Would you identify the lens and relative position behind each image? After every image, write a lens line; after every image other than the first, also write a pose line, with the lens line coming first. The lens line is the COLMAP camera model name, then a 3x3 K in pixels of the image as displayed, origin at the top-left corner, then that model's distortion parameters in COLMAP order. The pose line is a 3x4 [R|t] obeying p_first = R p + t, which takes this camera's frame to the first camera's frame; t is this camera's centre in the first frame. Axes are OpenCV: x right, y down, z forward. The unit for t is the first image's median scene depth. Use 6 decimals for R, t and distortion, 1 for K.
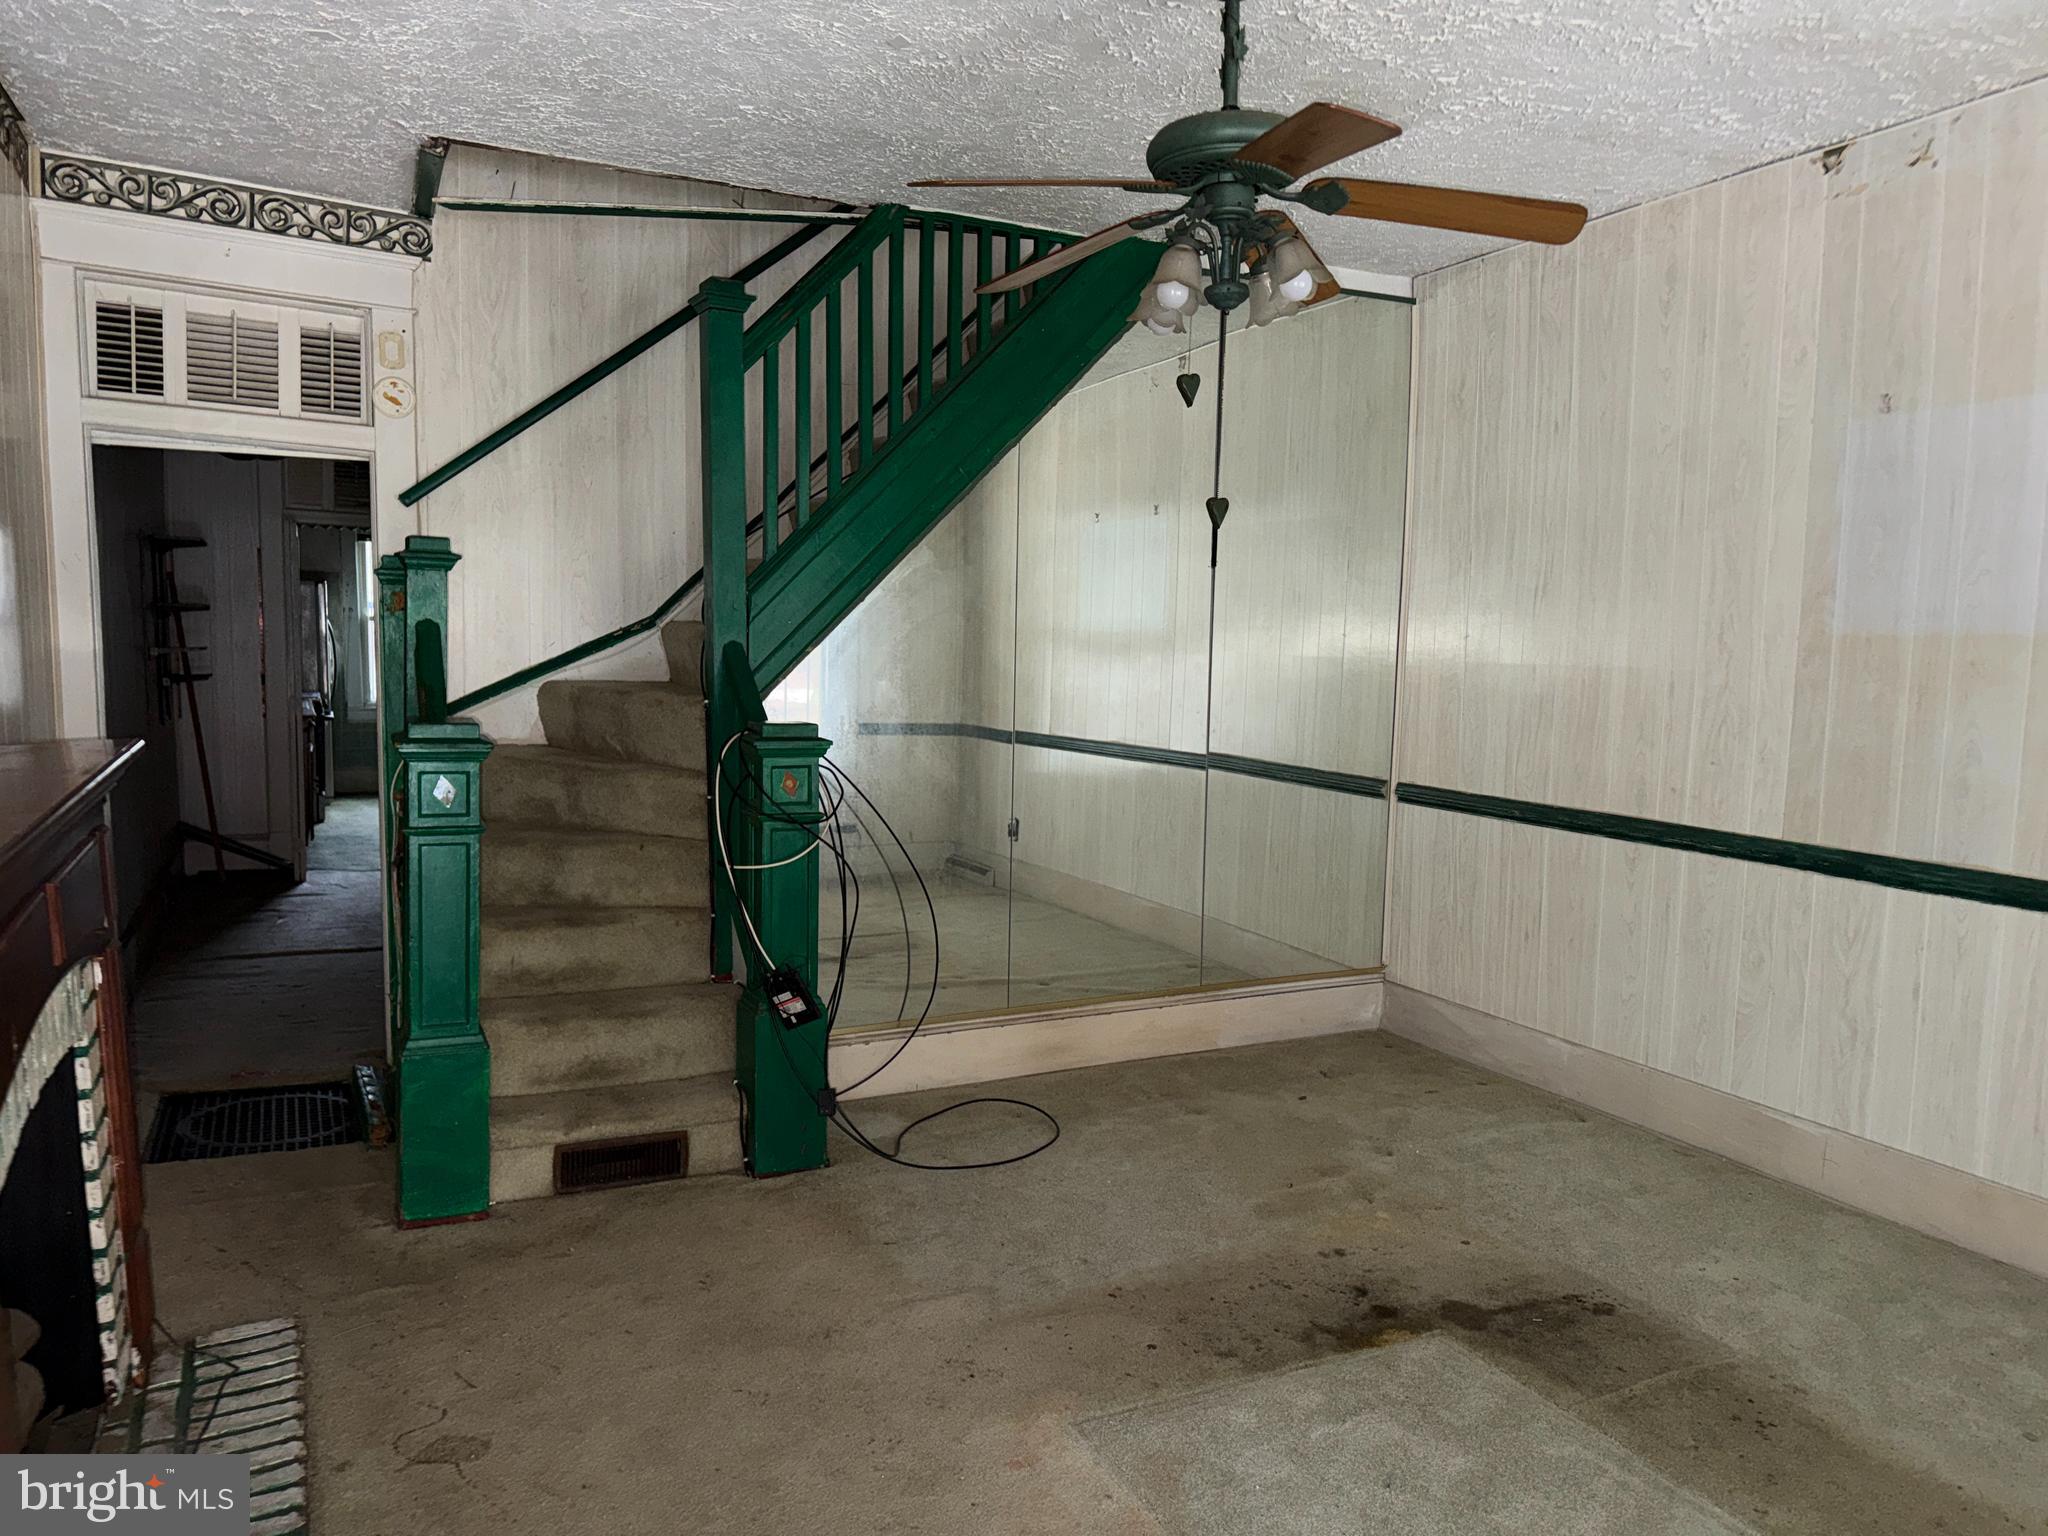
lens RADIAL K [[1441.6, 0, 1024.0], [0, 1441.6, 768.0], [0, 0, 1]] dist [0.092594, -0.091085]
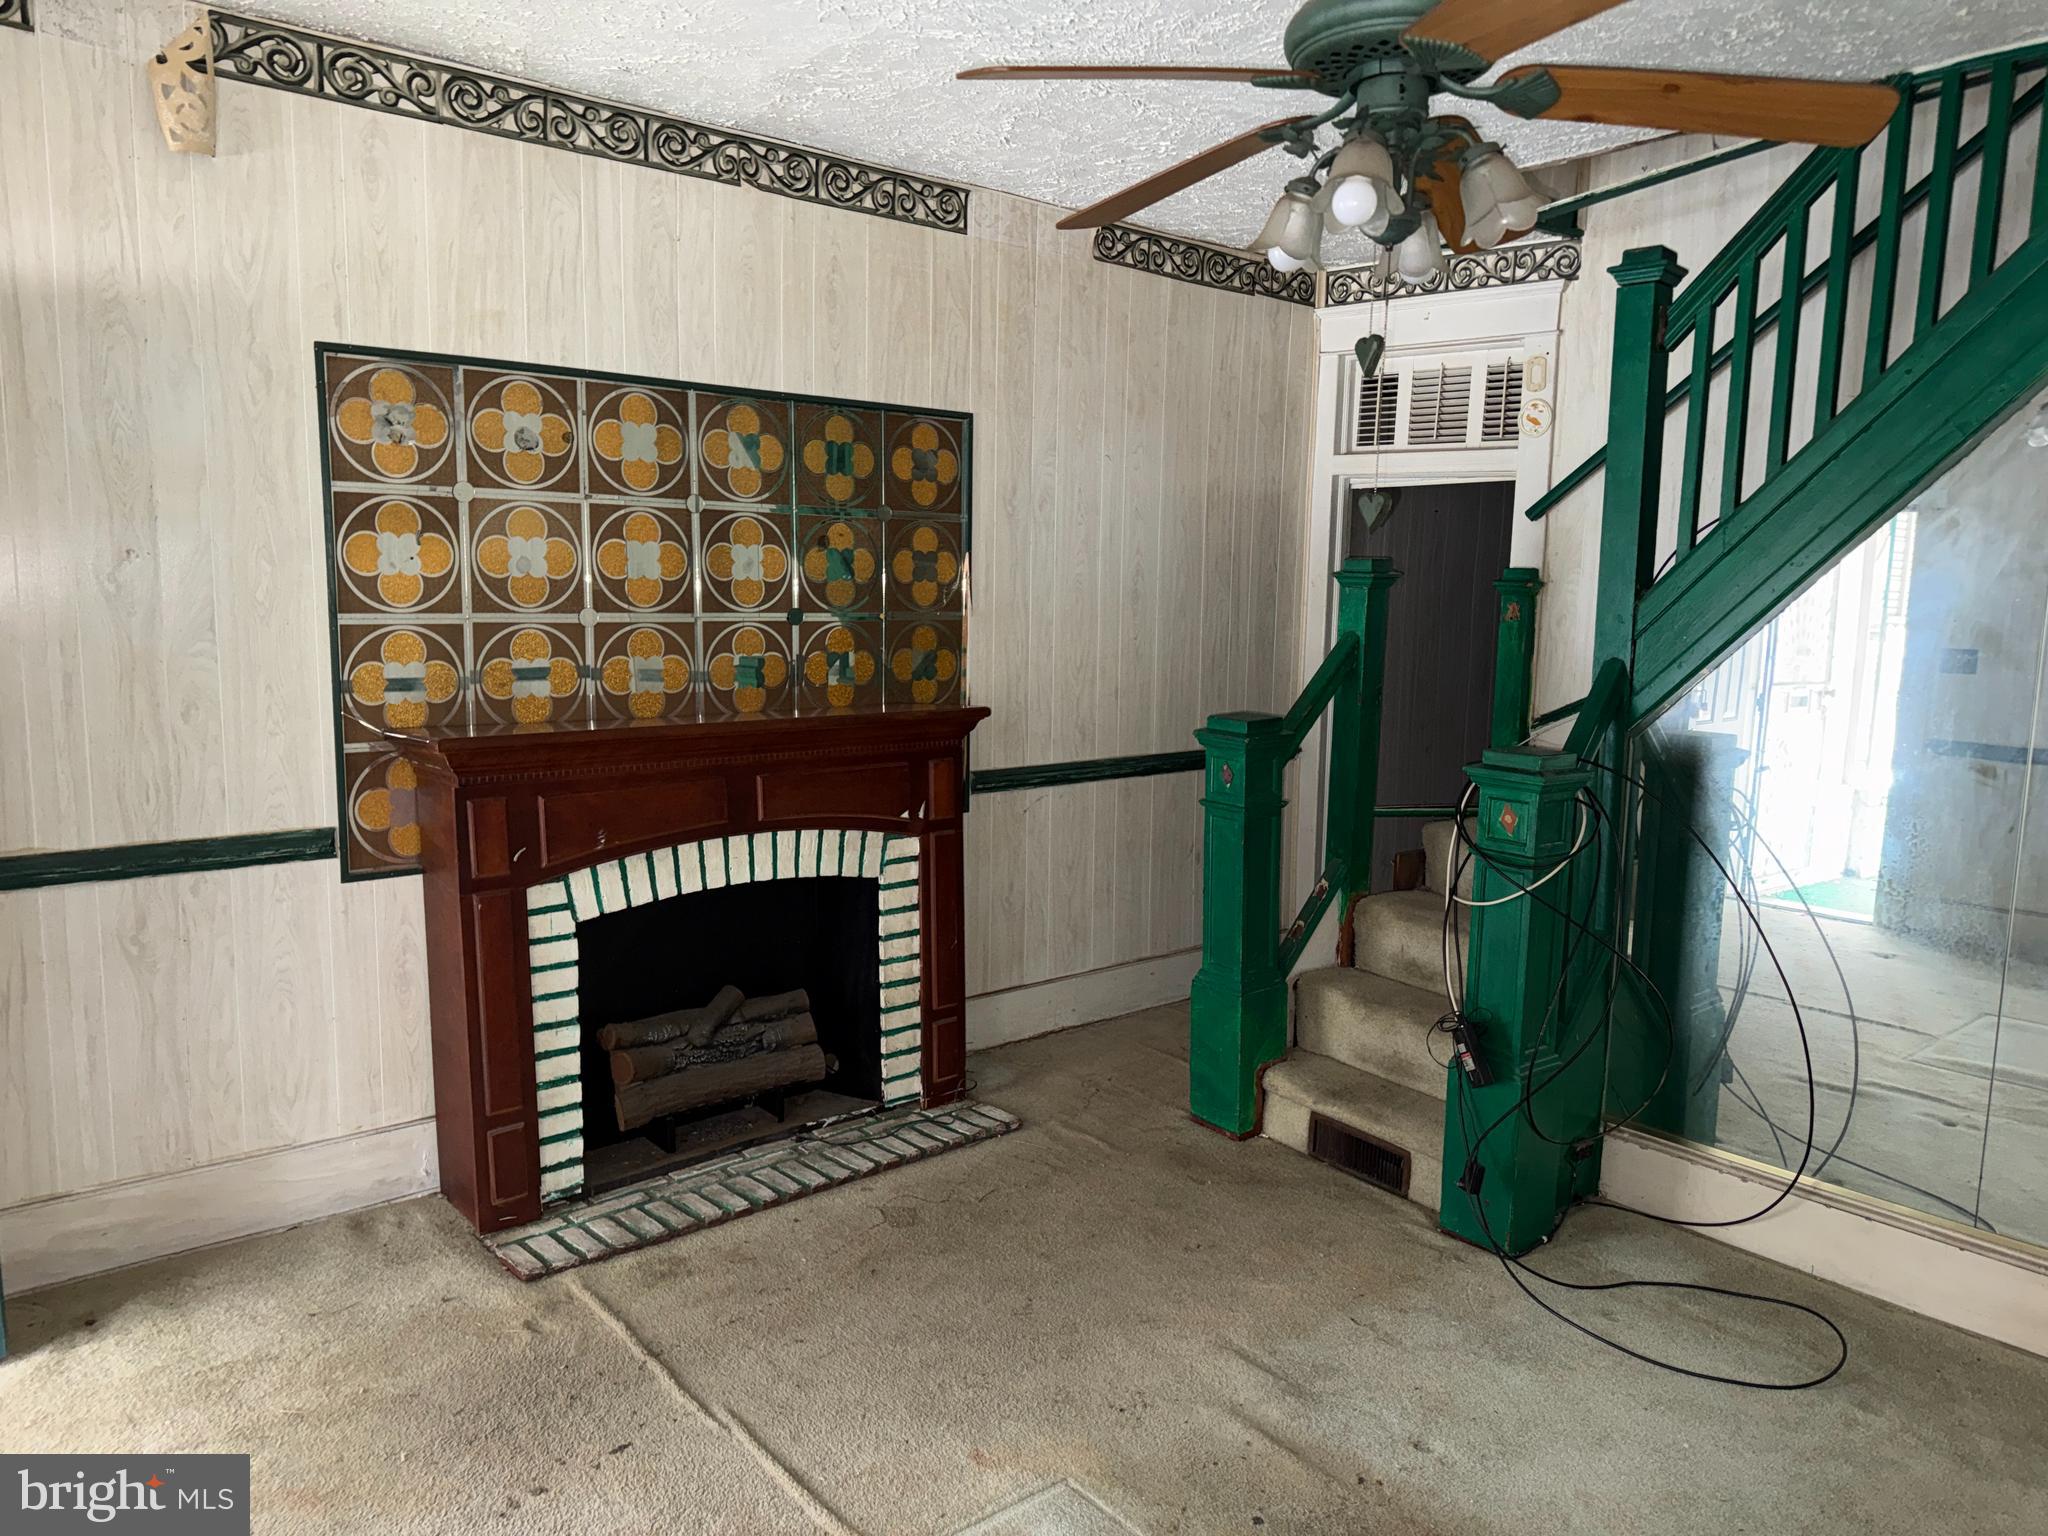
lens RADIAL K [[1441.6, 0, 1024.0], [0, 1441.6, 768.0], [0, 0, 1]] dist [0.092594, -0.091085]
pose [[0.227509, 0.126823, -0.965482, 0.563865], [-0.092879, 0.989789, 0.108130, -0.085604], [0.969336, 0.065073, 0.236965, 0.423718]]
